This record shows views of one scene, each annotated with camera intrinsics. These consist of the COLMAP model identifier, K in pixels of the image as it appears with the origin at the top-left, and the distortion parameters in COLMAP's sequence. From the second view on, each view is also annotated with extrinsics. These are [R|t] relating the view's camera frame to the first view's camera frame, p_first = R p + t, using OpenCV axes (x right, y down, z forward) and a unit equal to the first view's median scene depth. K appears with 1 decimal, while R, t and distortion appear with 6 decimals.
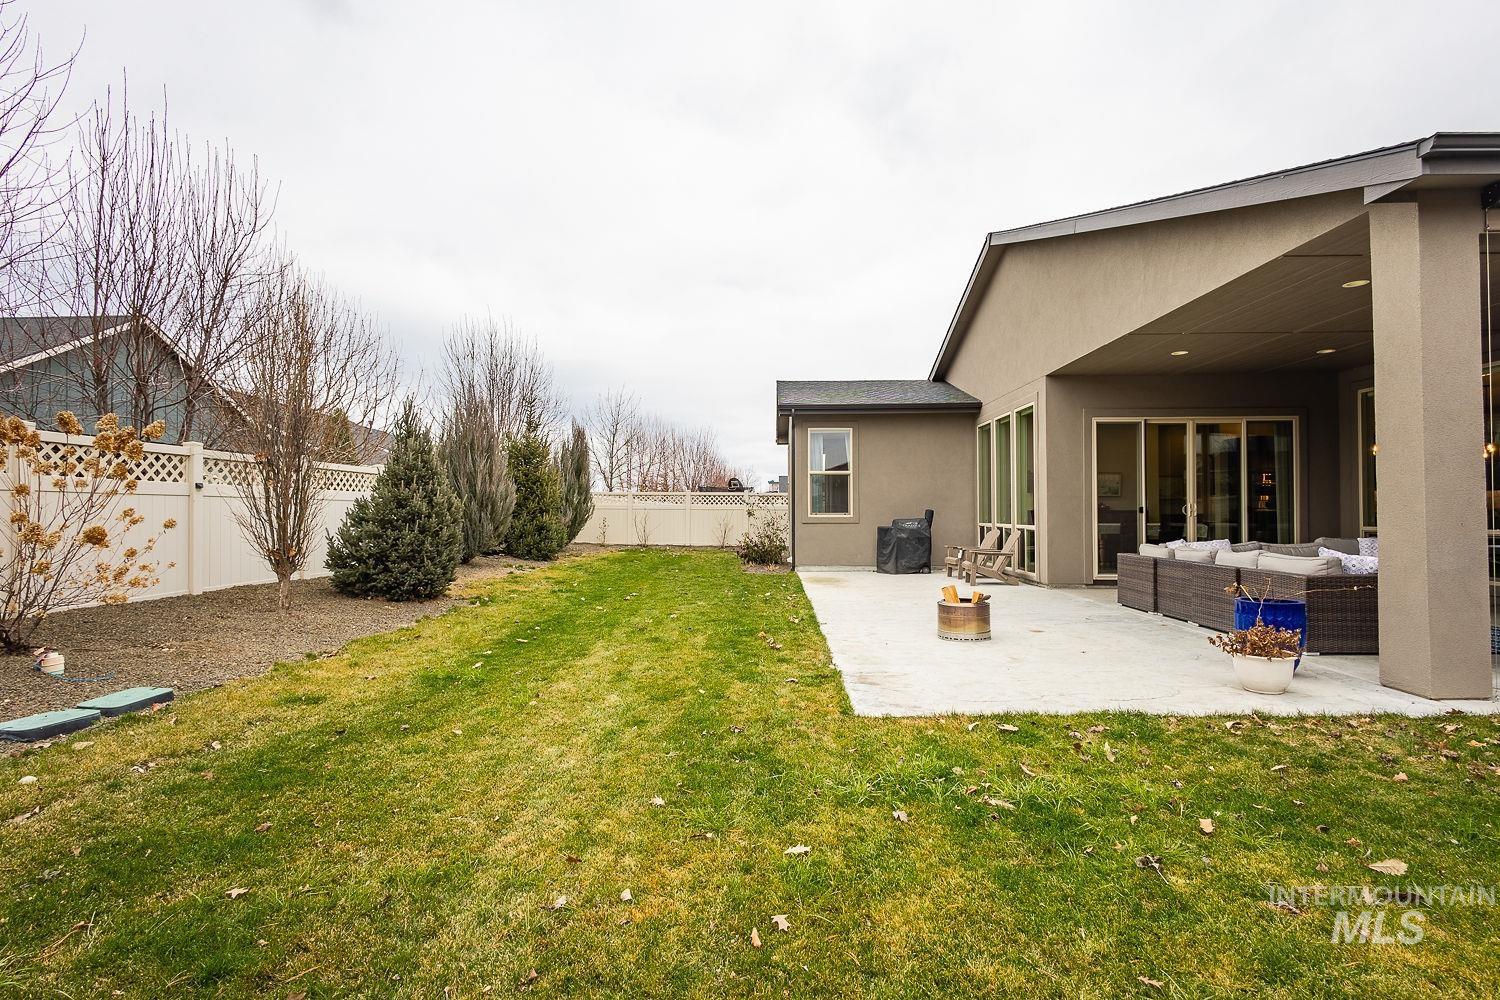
lens RADIAL K [[694.0, 0, 752.1], [0, 694.0, 501.4], [0, 0, 1]] dist [0.003499, -0.002305]
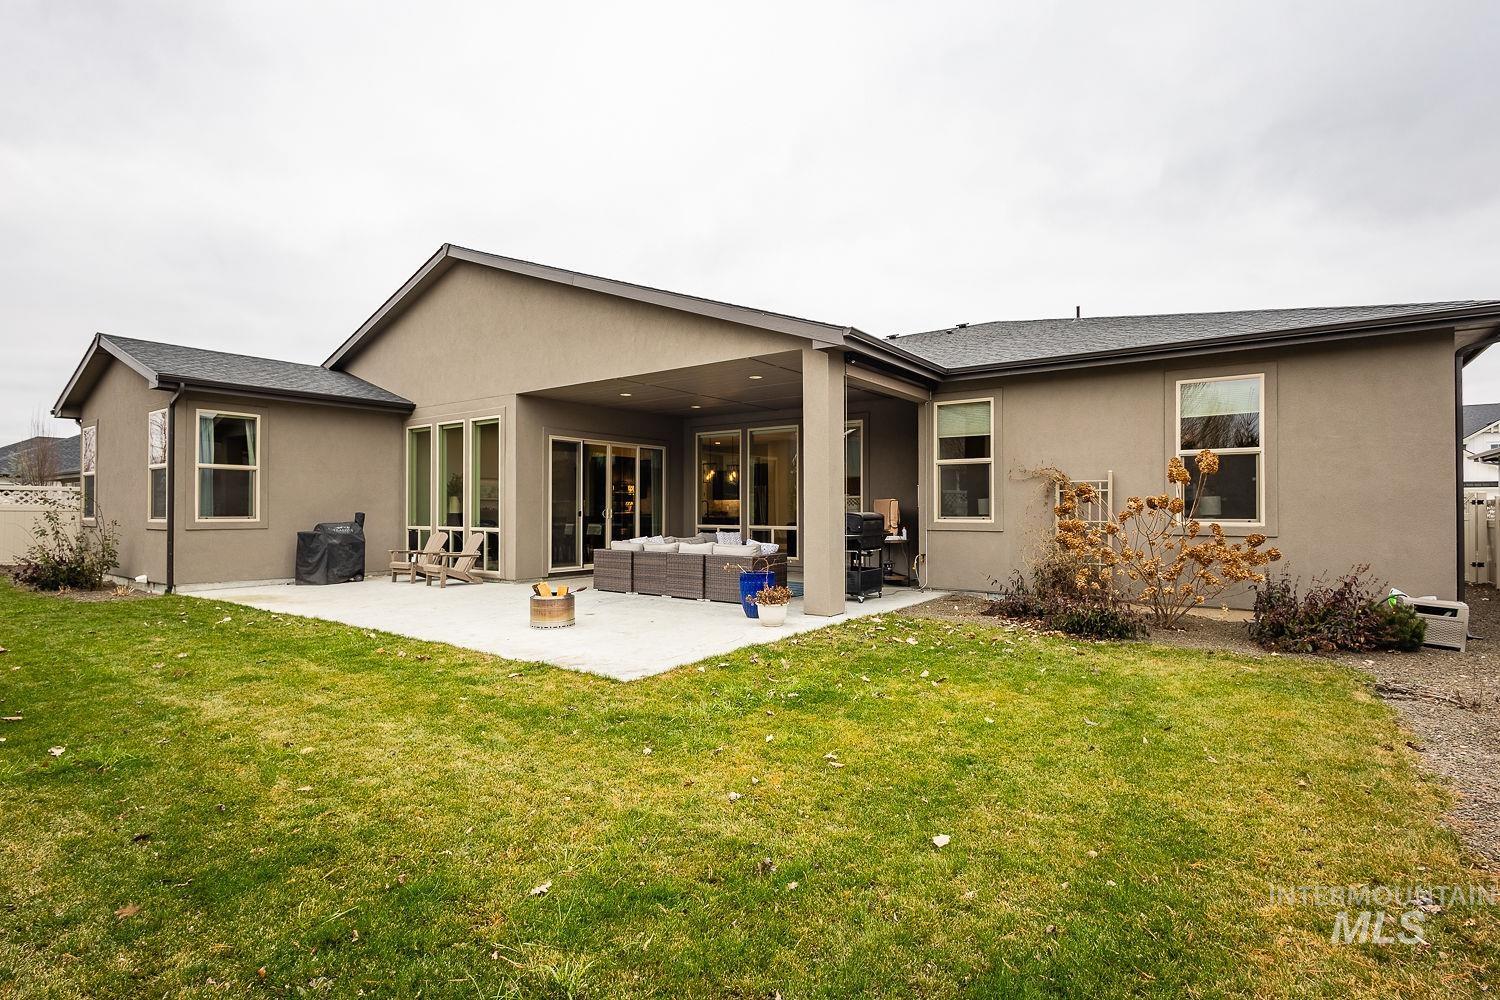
lens RADIAL K [[694.0, 0, 771.1], [0, 694.0, 507.3], [0, 0, 1]] dist [0.003499, -0.002305]
pose [[0.573805, 0.006294, 0.818967, -0.263840], [-0.013948, 0.999901, 0.002088, -0.006715], [-0.818873, -0.012621, 0.573836, 0.018225]]
